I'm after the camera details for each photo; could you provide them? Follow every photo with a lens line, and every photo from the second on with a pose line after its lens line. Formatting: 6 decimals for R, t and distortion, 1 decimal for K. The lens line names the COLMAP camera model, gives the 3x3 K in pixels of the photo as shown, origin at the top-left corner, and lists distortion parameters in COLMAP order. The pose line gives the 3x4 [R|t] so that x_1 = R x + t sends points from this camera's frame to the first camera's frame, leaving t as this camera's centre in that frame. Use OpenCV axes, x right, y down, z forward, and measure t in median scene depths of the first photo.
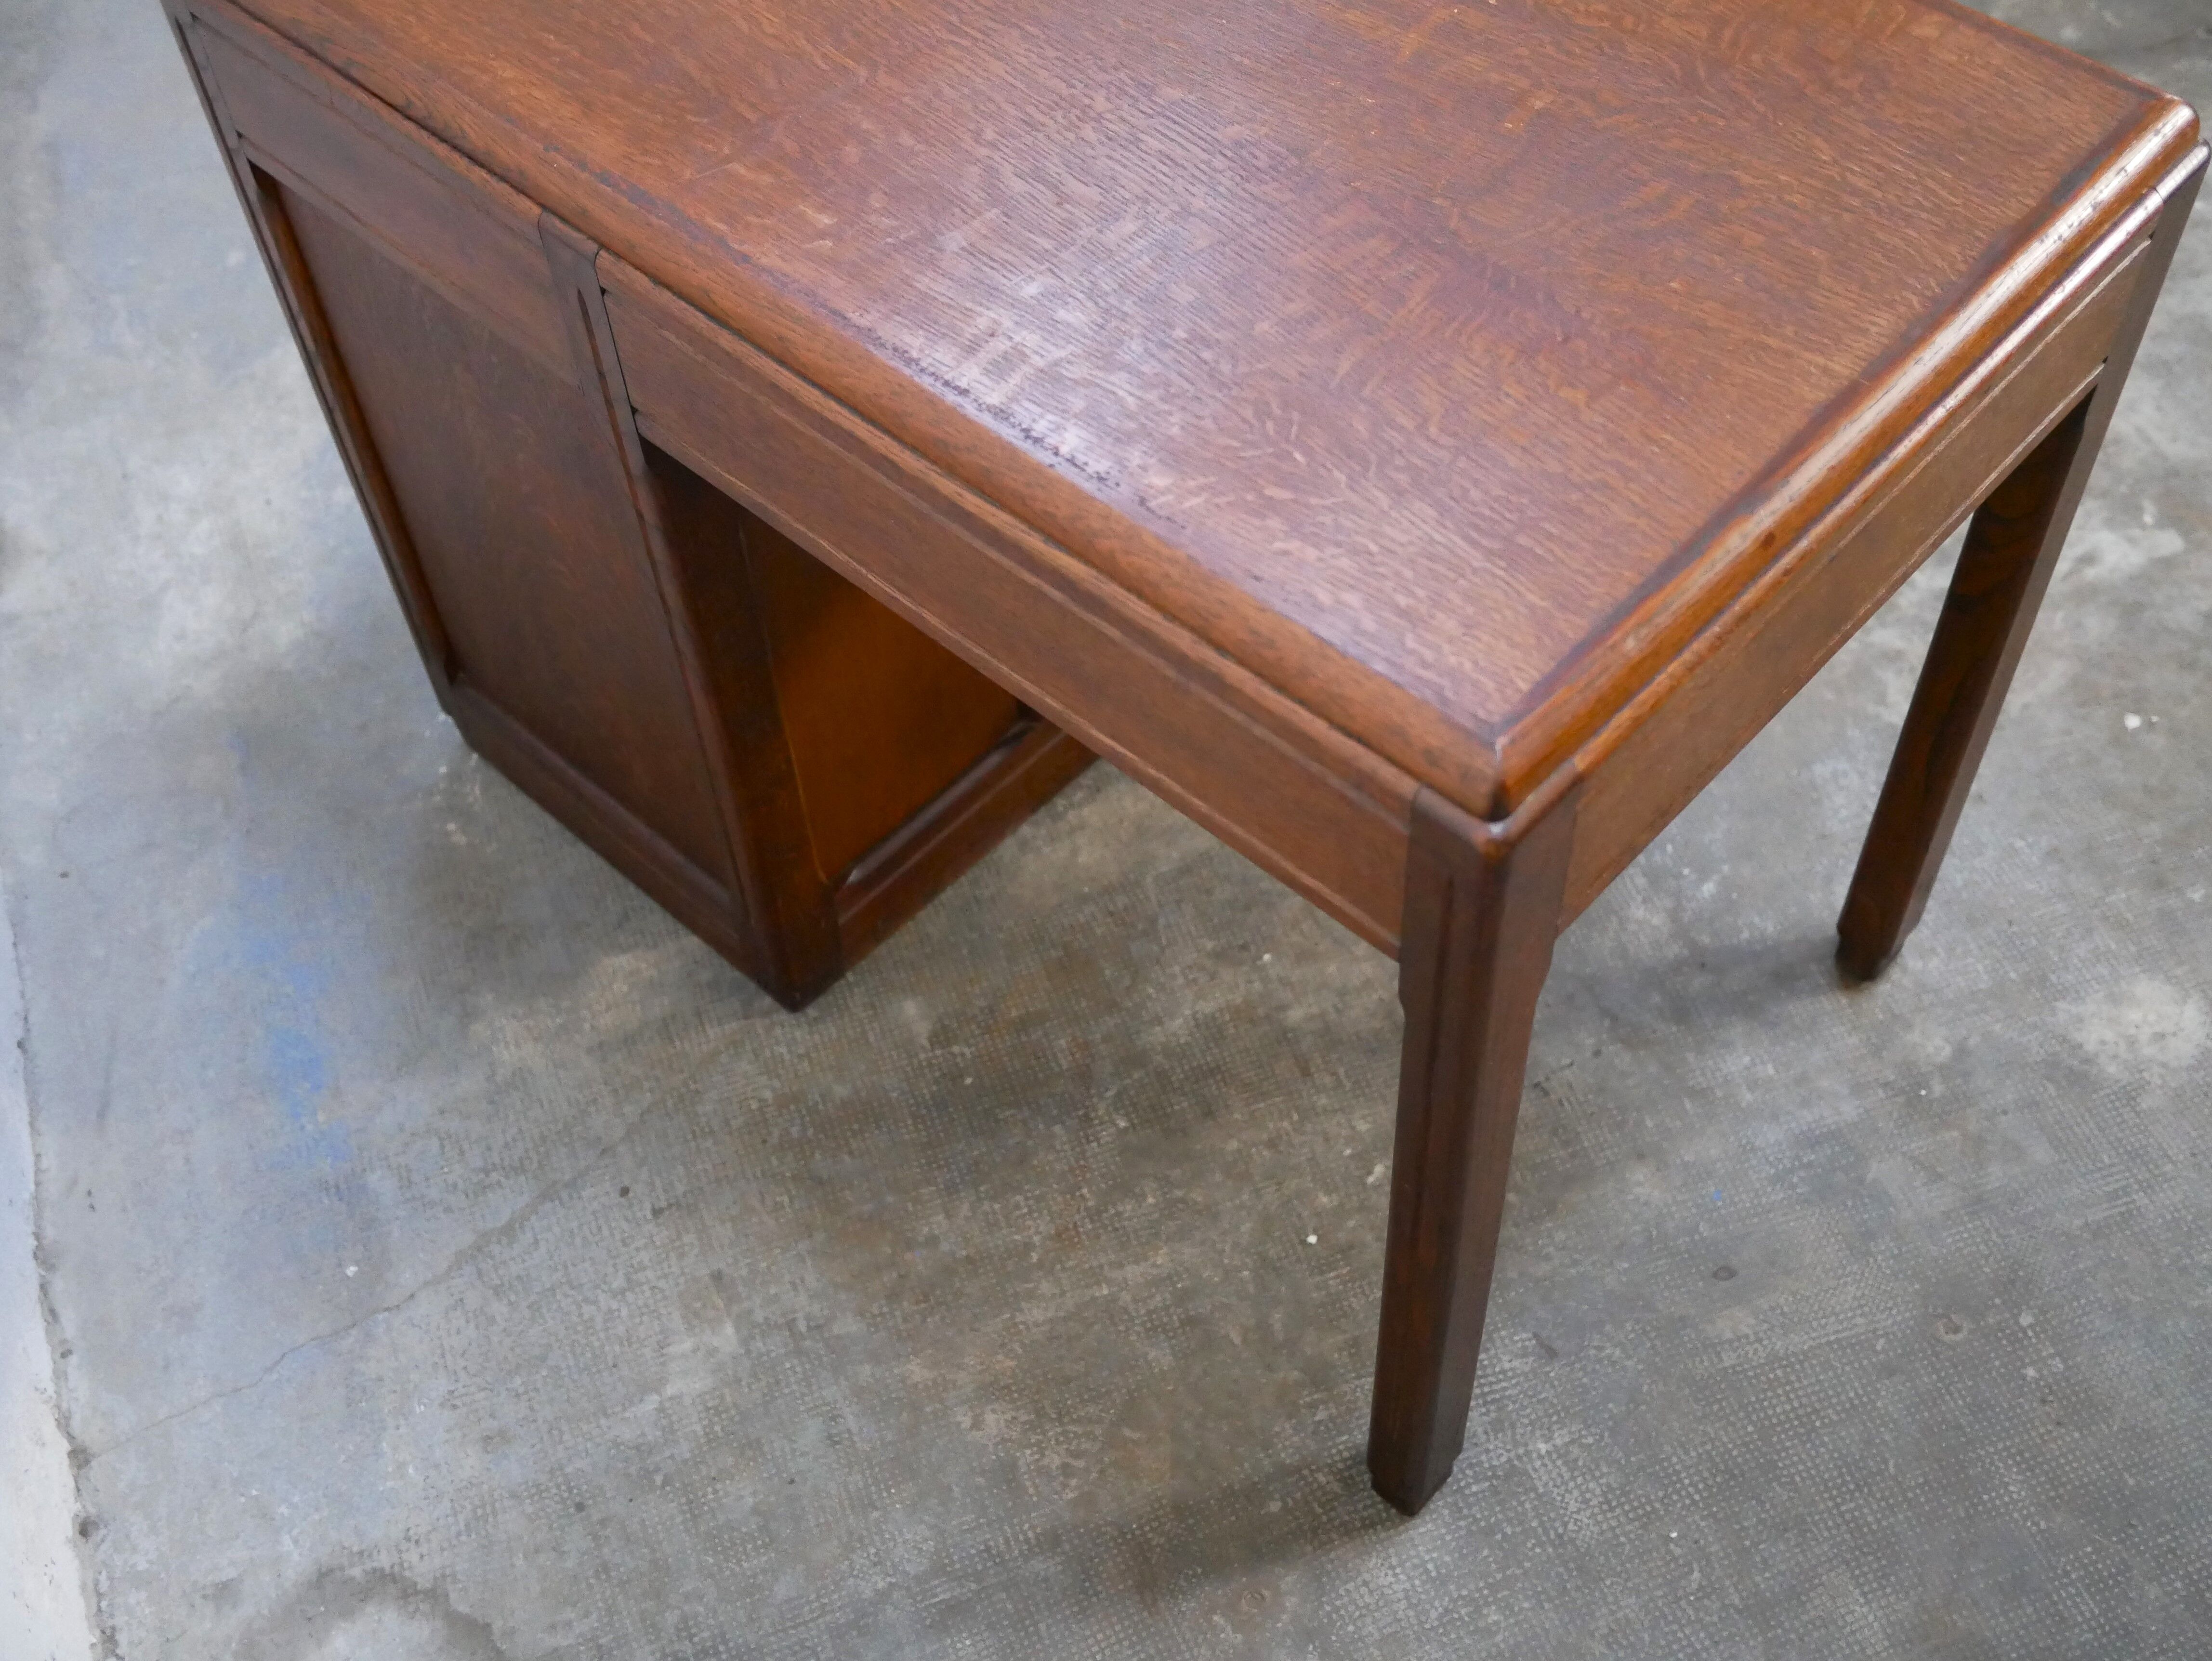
lens RADIAL K [[2481.6, 0, 1101.9], [0, 2481.6, 816.0], [0, 0, 1]] dist [-0.023366, 0.022389]
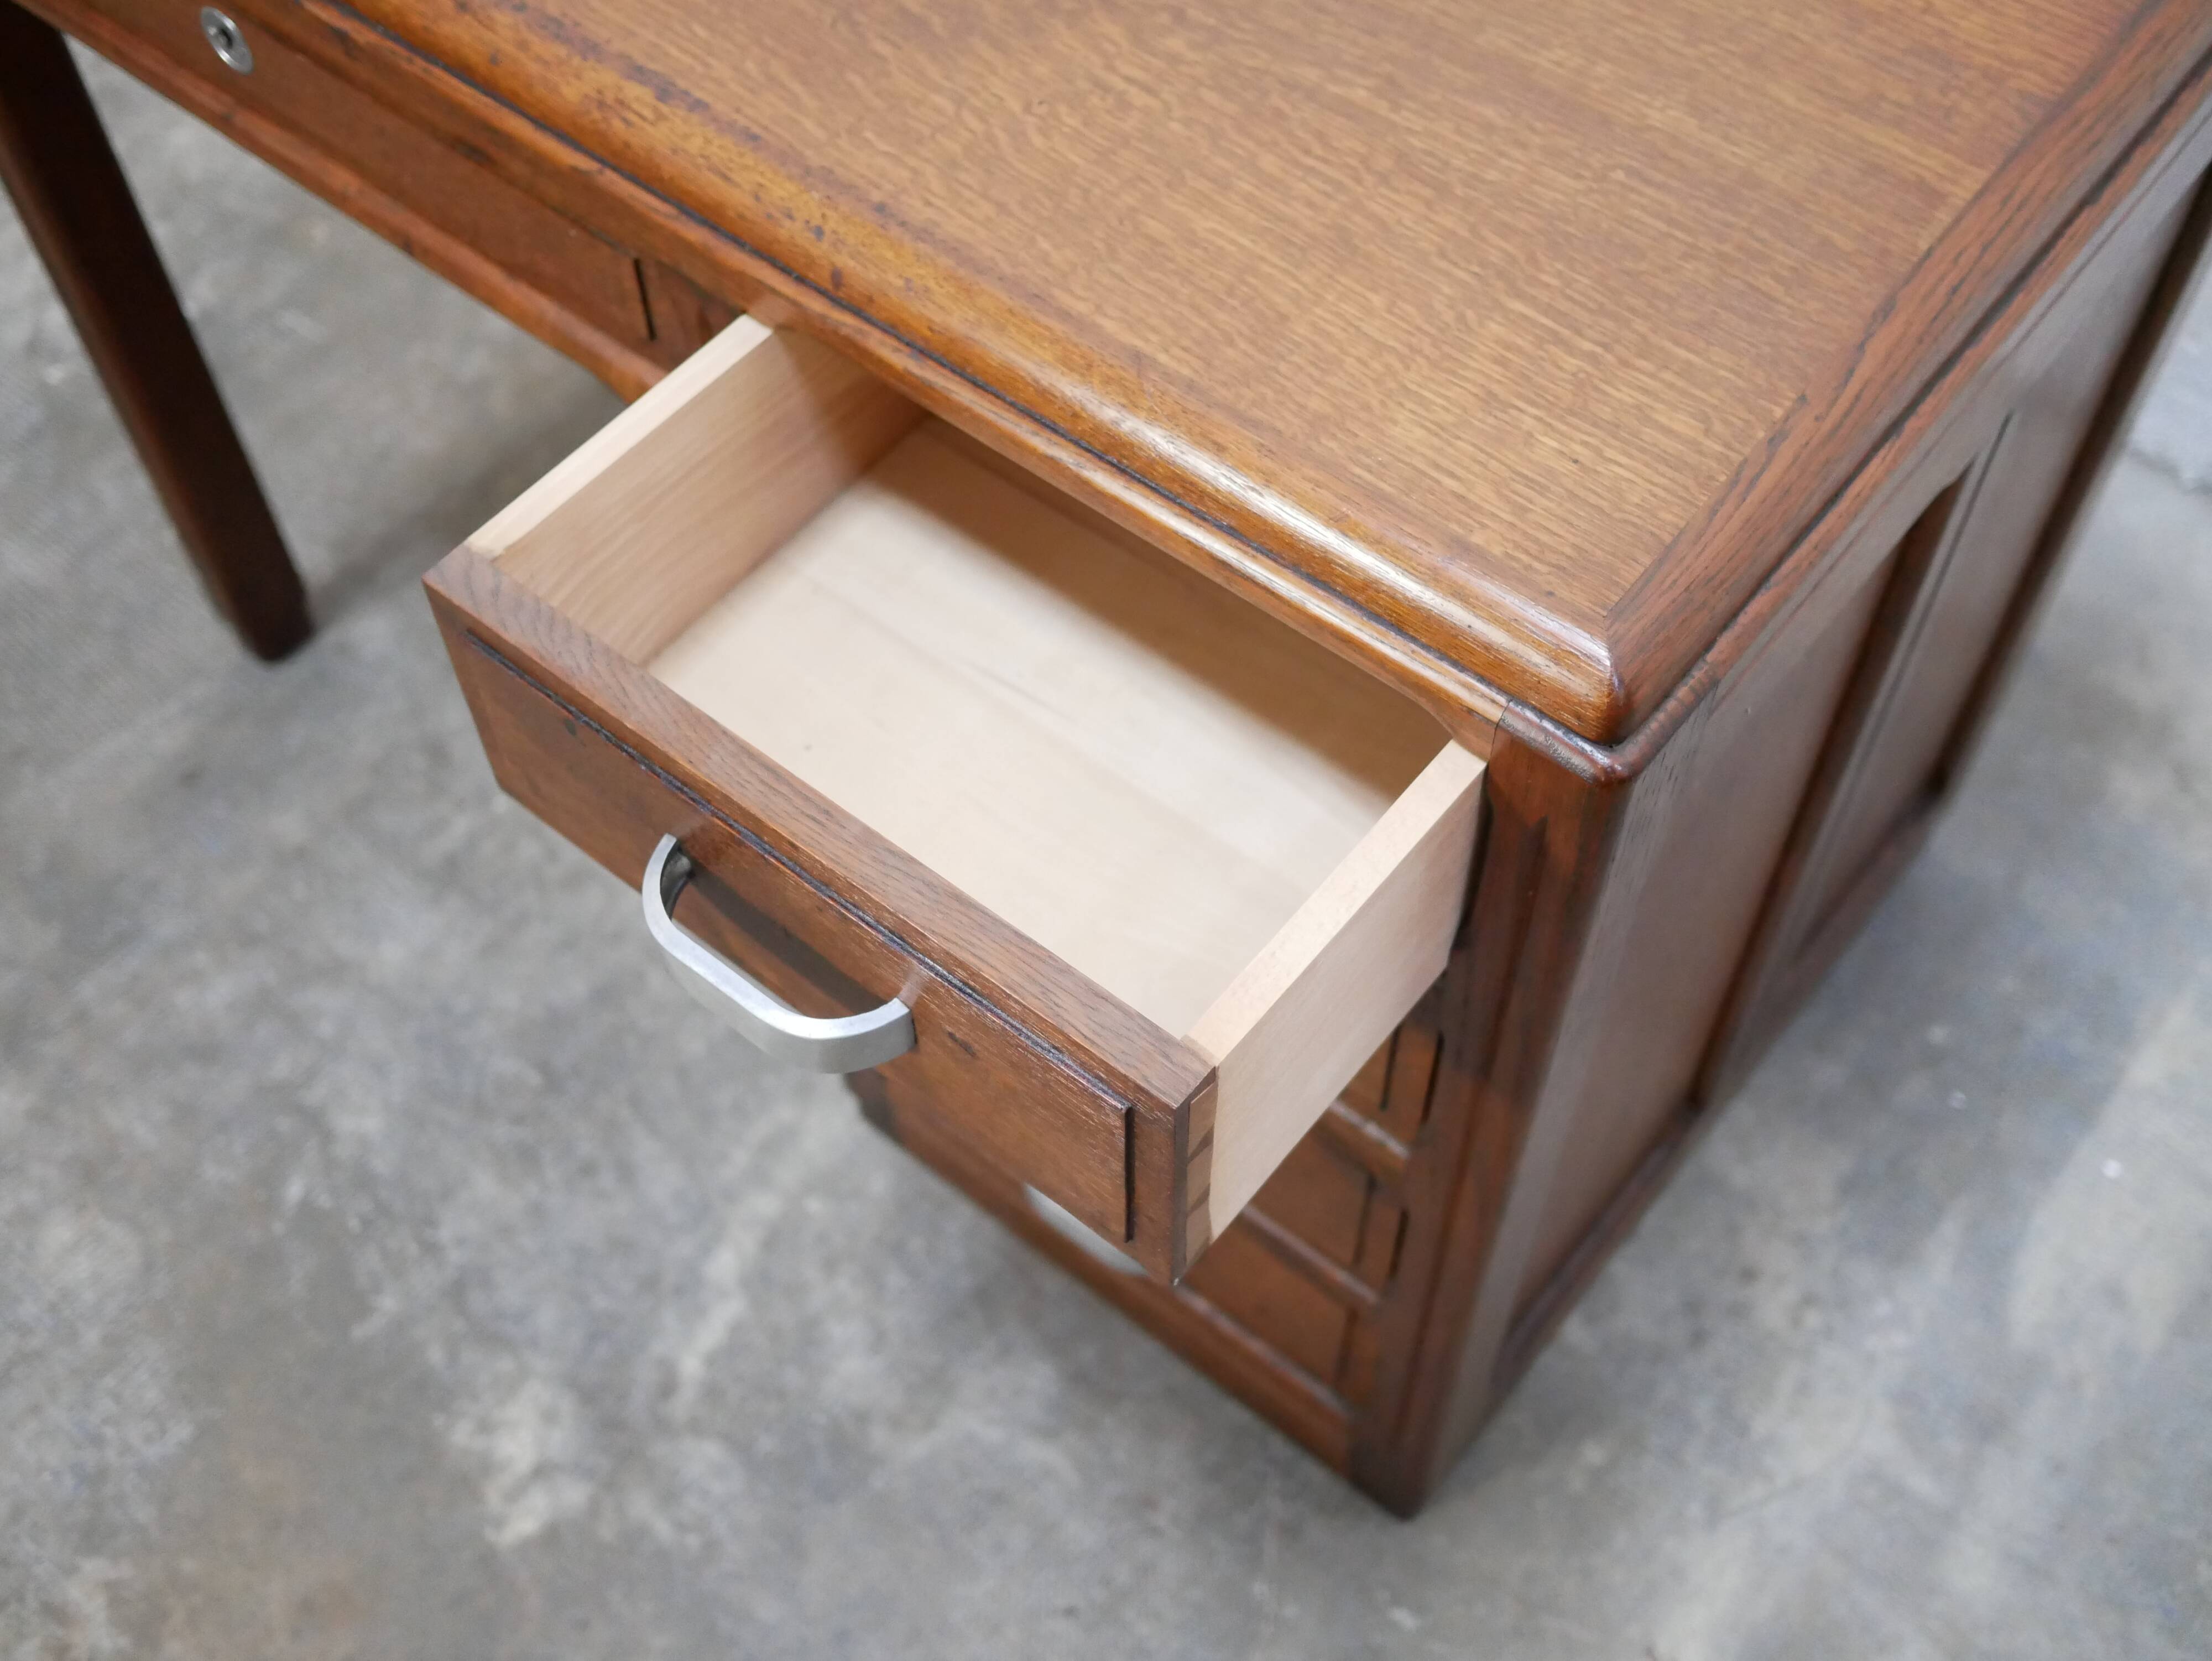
lens RADIAL K [[2507.1, 0, 1100.6], [0, 2507.1, 820.6], [0, 0, 1]] dist [-0.024847, 0.028480]
pose [[-0.874683, 0.433771, -0.216270, 0.150167], [-0.347813, -0.250957, 0.903353, -0.800885], [0.337574, 0.865369, 0.370379, 0.733509]]
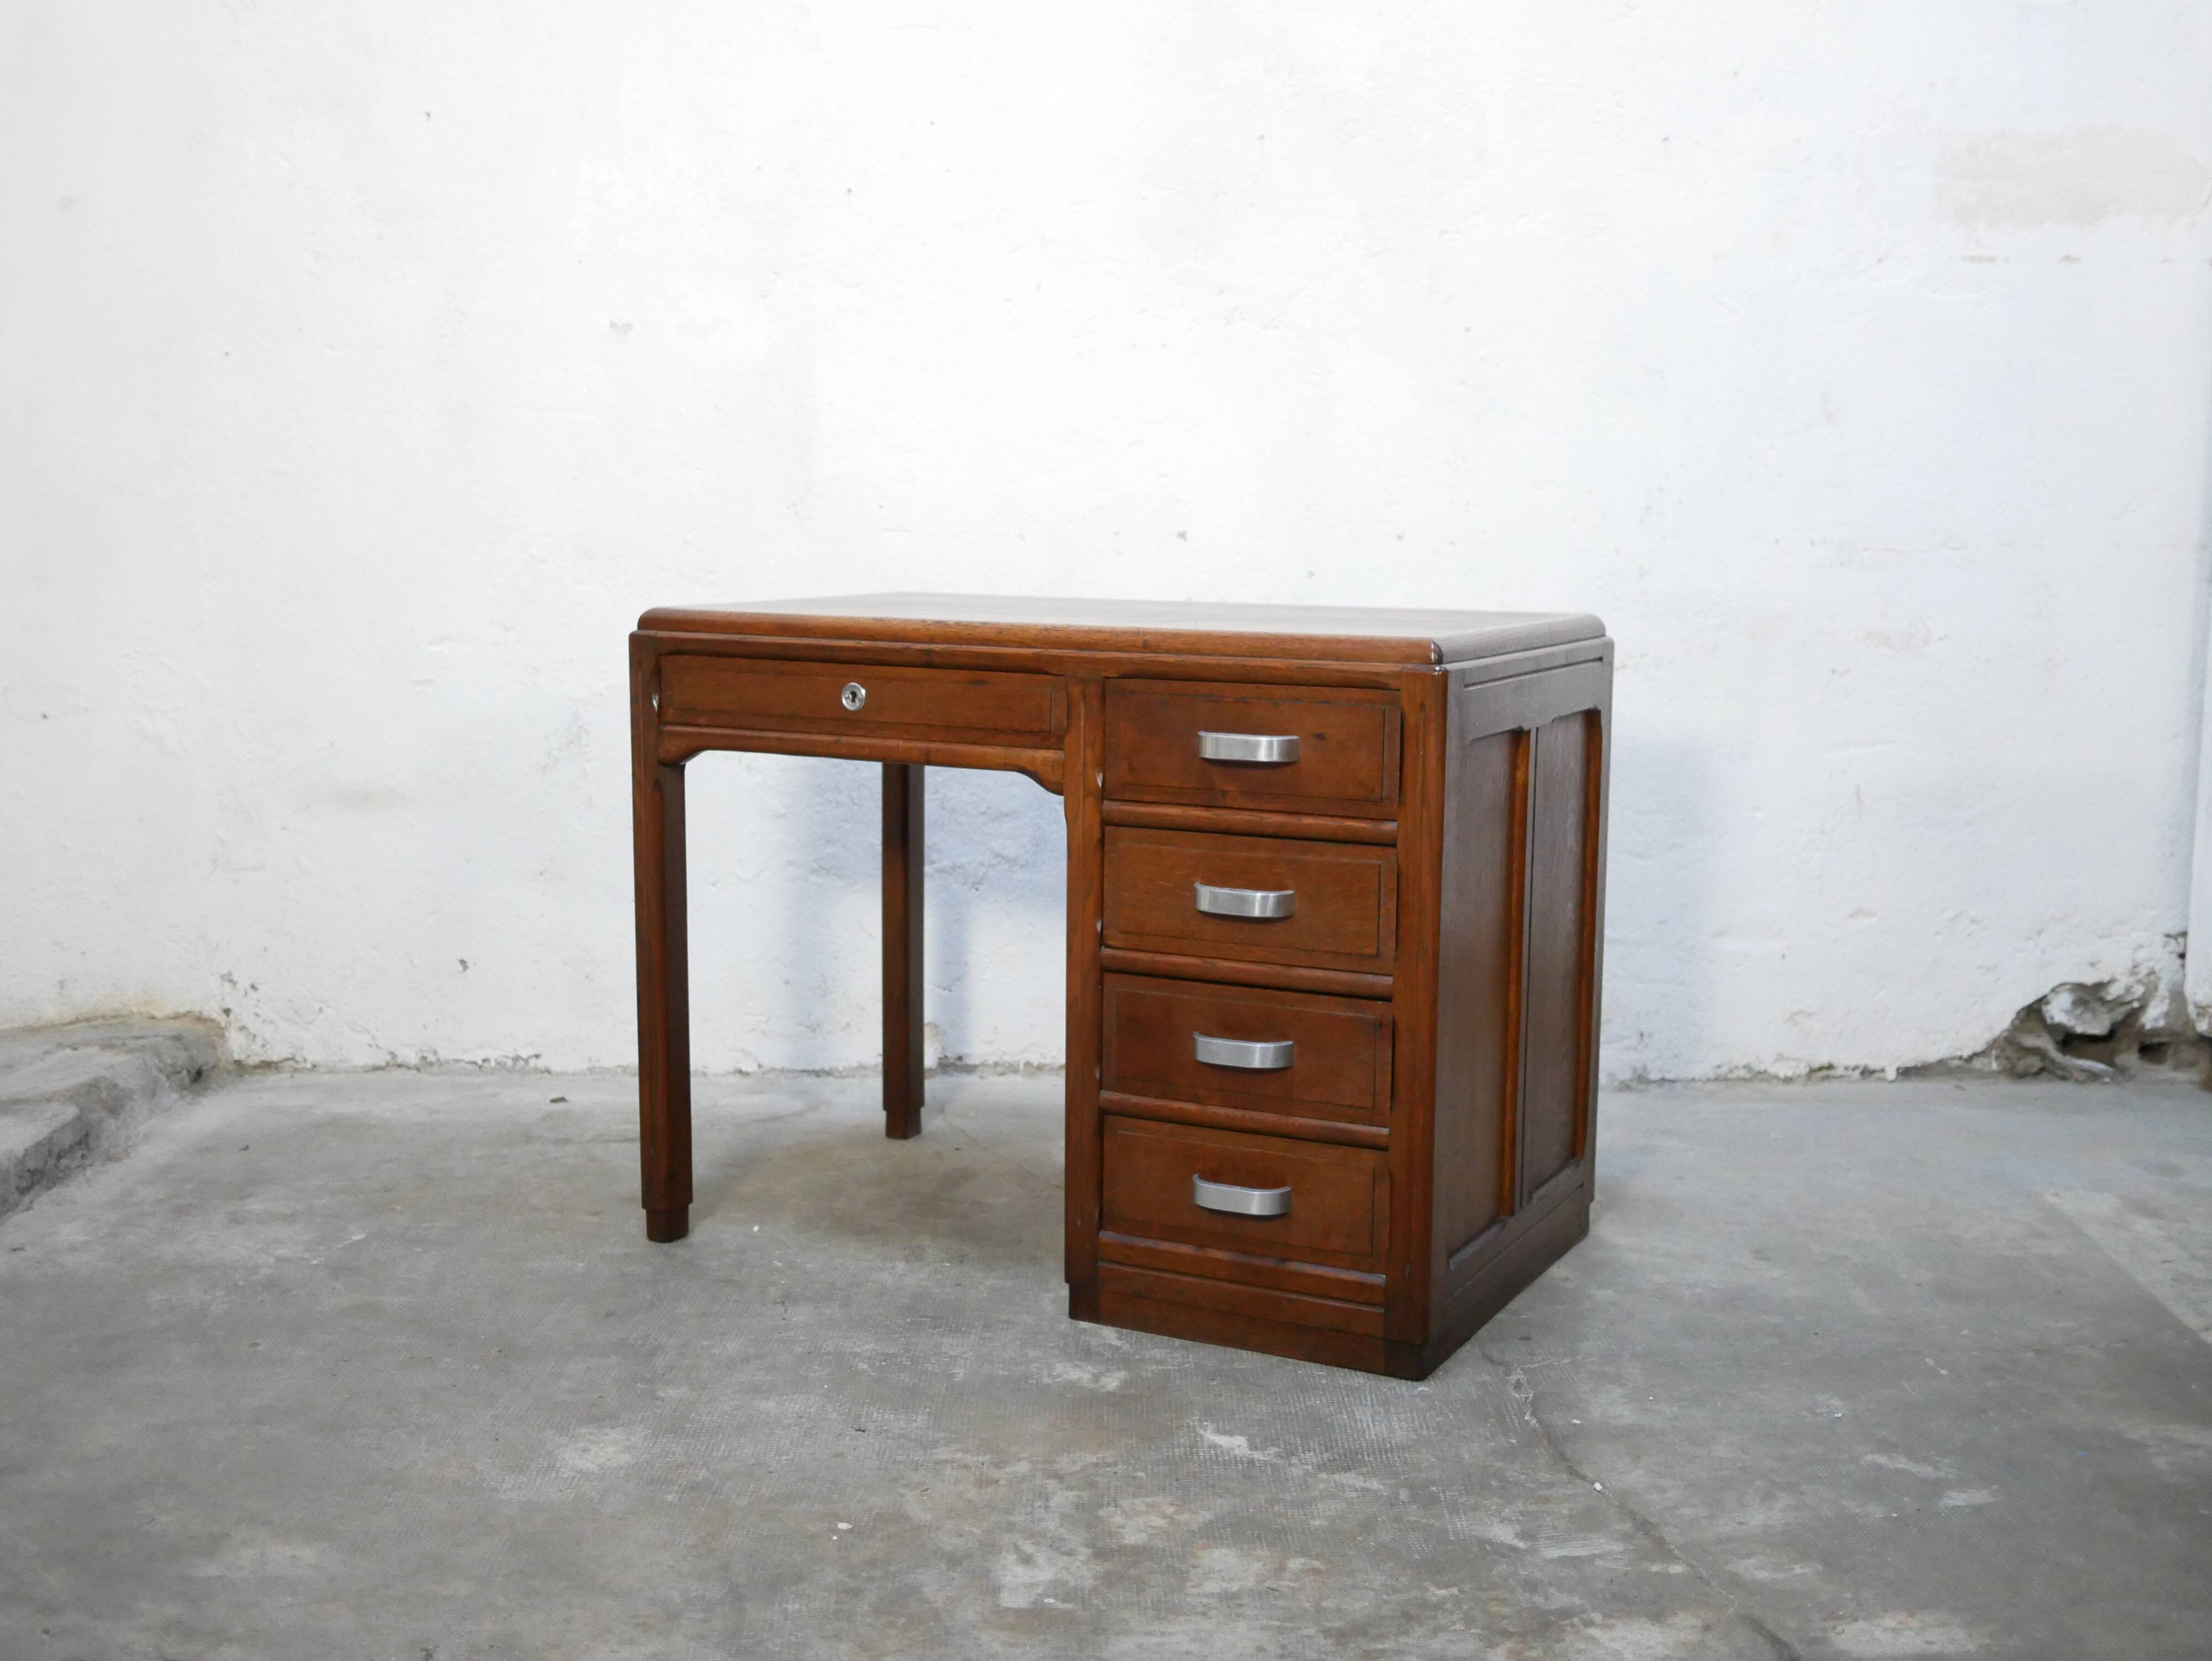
lens RADIAL K [[2481.8, 0, 1101.9], [0, 2481.8, 816.0], [0, 0, 1]] dist [-0.023366, 0.022389]
pose [[-0.345750, 0.168895, -0.923001, 1.496500], [-0.739578, 0.556331, 0.378841, -0.800707], [0.577478, 0.813616, -0.067440, 0.981501]]
